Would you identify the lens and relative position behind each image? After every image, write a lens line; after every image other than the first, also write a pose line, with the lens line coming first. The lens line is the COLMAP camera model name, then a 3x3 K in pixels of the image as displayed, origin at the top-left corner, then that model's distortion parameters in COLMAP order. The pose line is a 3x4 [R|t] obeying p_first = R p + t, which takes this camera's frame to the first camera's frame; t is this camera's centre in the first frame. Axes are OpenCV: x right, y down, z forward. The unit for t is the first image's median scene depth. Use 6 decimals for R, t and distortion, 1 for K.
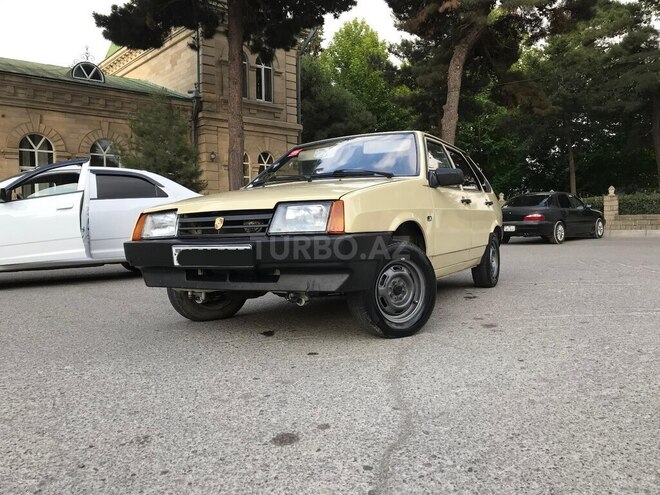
lens RADIAL K [[539.3, 0, 329.8], [0, 539.3, 234.2], [0, 0, 1]] dist [0.029673, -0.007788]
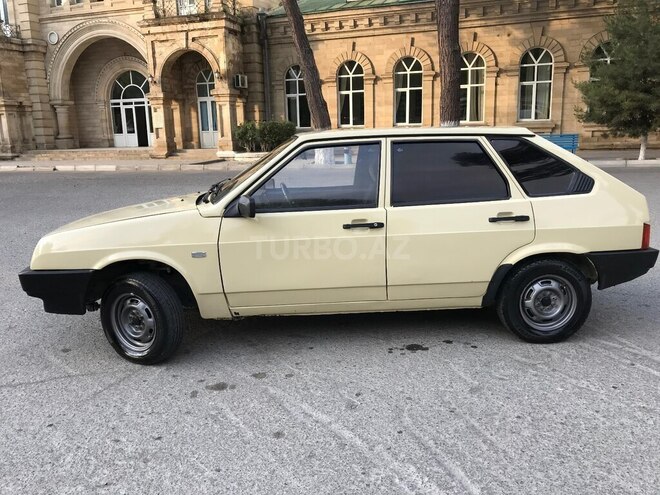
lens RADIAL K [[540.4, 0, 328.6], [0, 540.4, 238.6], [0, 0, 1]] dist [0.029662, -0.023578]
pose [[0.515214, 0.168987, -0.840237, 0.231795], [0.003942, 0.979892, 0.199492, -0.051840], [0.857053, -0.106093, 0.504187, 0.155937]]
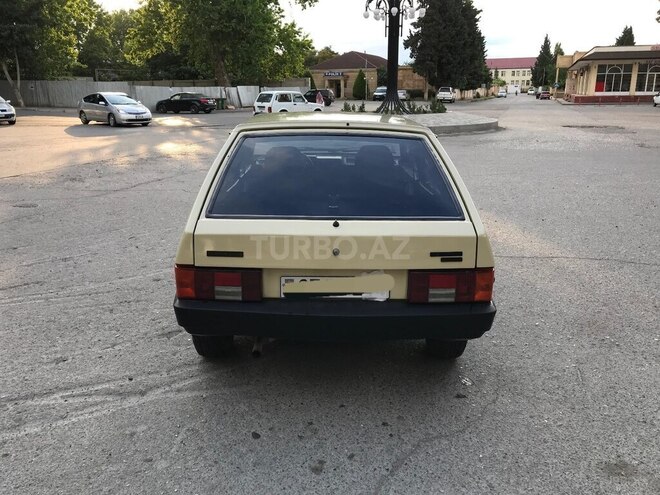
lens RADIAL K [[540.4, 0, 328.6], [0, 540.4, 238.6], [0, 0, 1]] dist [0.029662, -0.023578]
pose [[-0.872366, 0.150106, -0.465237, 0.151085], [0.012539, 0.958249, 0.285661, -0.067294], [0.488692, 0.243368, -0.837826, 0.523659]]
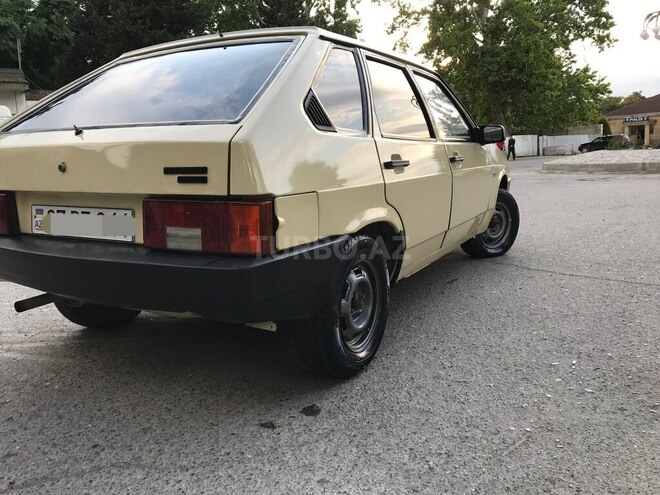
lens RADIAL K [[540.4, 0, 328.6], [0, 540.4, 238.6], [0, 0, 1]] dist [0.029662, -0.023578]
pose [[-0.998405, 0.054218, 0.015746, 0.021495], [0.056094, 0.984228, 0.167774, -0.020480], [-0.006401, 0.168390, -0.985700, 0.509093]]
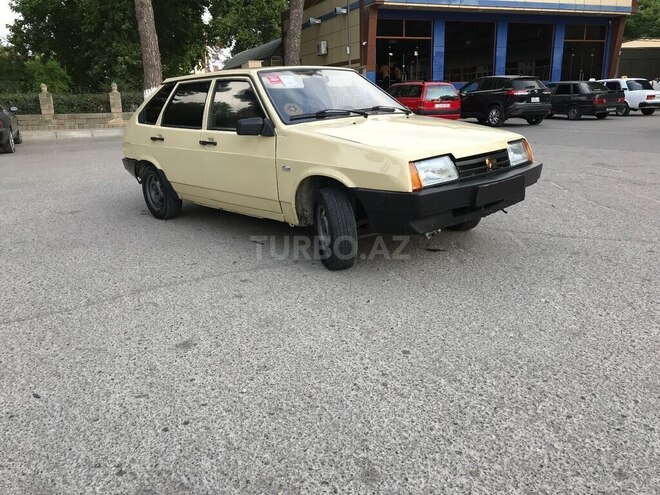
lens RADIAL K [[540.4, 0, 328.6], [0, 540.4, 238.6], [0, 0, 1]] dist [0.029662, -0.023578]
pose [[0.312658, -0.232309, 0.921020, -0.266575], [0.040982, 0.972028, 0.231263, -0.027261], [-0.948981, -0.034561, 0.313433, 0.171864]]
